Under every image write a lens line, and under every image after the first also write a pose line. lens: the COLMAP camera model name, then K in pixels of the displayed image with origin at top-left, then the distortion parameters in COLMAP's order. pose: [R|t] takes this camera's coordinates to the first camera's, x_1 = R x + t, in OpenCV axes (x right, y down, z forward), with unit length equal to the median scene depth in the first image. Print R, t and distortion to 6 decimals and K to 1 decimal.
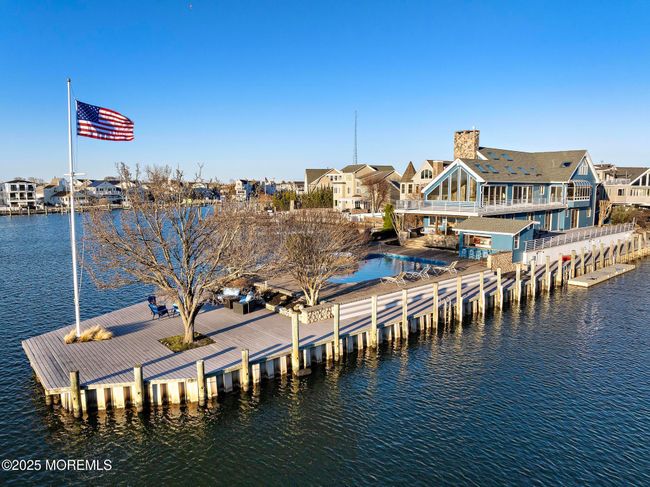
lens RADIAL K [[455.6, 0, 325.0], [0, 455.6, 243.5], [0, 0, 1]] dist [-0.031770, -0.001271]
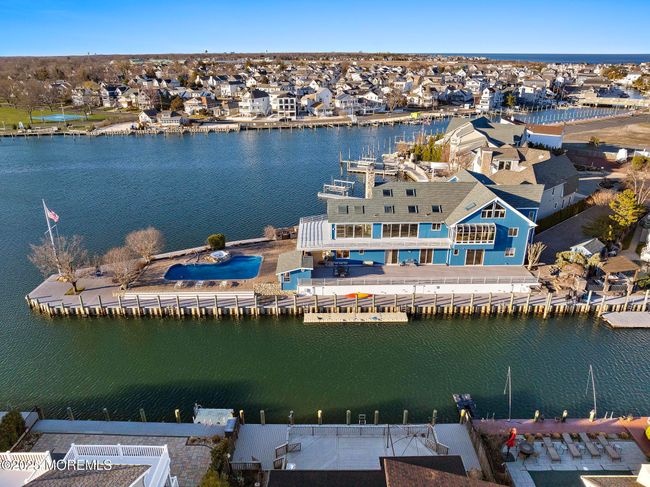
lens RADIAL K [[455.6, 0, 325.0], [0, 455.6, 243.5], [0, 0, 1]] dist [-0.031770, -0.001271]
pose [[0.761915, 0.247863, -0.598372, 1.008315], [-0.075713, 0.951626, 0.297785, -0.415262], [0.643236, -0.181582, 0.743825, -0.020029]]
